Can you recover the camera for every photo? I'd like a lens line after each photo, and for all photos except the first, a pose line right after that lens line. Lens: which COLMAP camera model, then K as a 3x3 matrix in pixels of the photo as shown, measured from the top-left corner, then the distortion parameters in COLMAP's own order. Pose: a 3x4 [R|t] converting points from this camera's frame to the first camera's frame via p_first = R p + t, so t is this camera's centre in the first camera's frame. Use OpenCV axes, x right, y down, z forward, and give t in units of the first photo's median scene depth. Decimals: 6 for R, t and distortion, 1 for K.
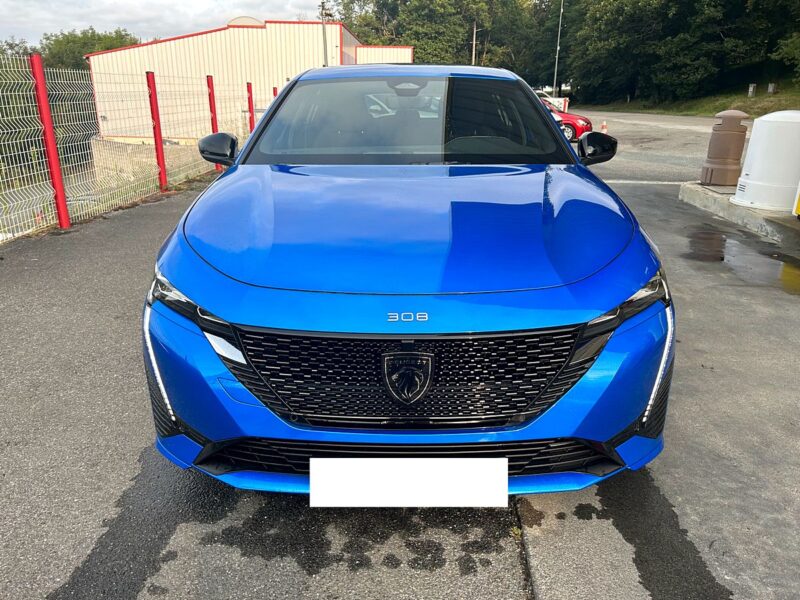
lens RADIAL K [[603.9, 0, 401.1], [0, 603.9, 295.4], [0, 0, 1]] dist [0.061017, -0.062541]
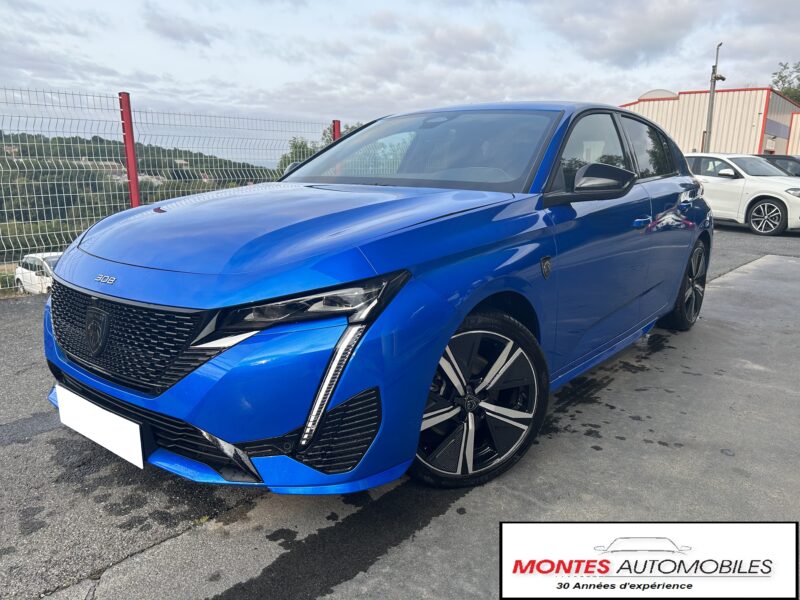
lens RADIAL K [[593.2, 0, 401.2], [0, 593.2, 329.9], [0, 0, 1]] dist [-0.000066, -0.001827]
pose [[0.792263, 0.159662, -0.588920, 0.949099], [-0.191549, 0.981447, 0.008393, 0.010965], [0.579334, 0.106157, 0.808148, 0.363782]]
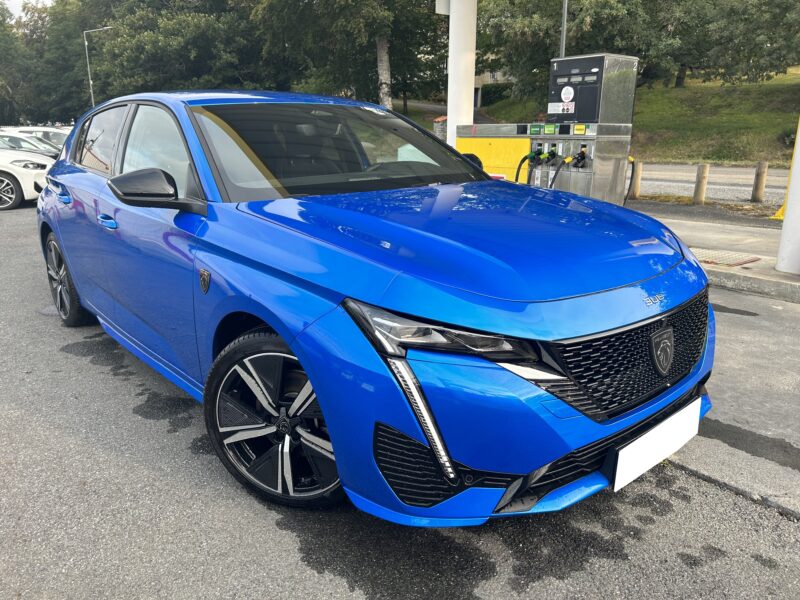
lens RADIAL K [[603.9, 0, 401.1], [0, 603.9, 295.4], [0, 0, 1]] dist [0.061017, -0.062541]
pose [[0.746036, -0.181129, 0.640799, -0.929351], [0.216556, 0.975981, 0.023751, -0.088884], [-0.629710, 0.121050, 0.767341, 0.334829]]
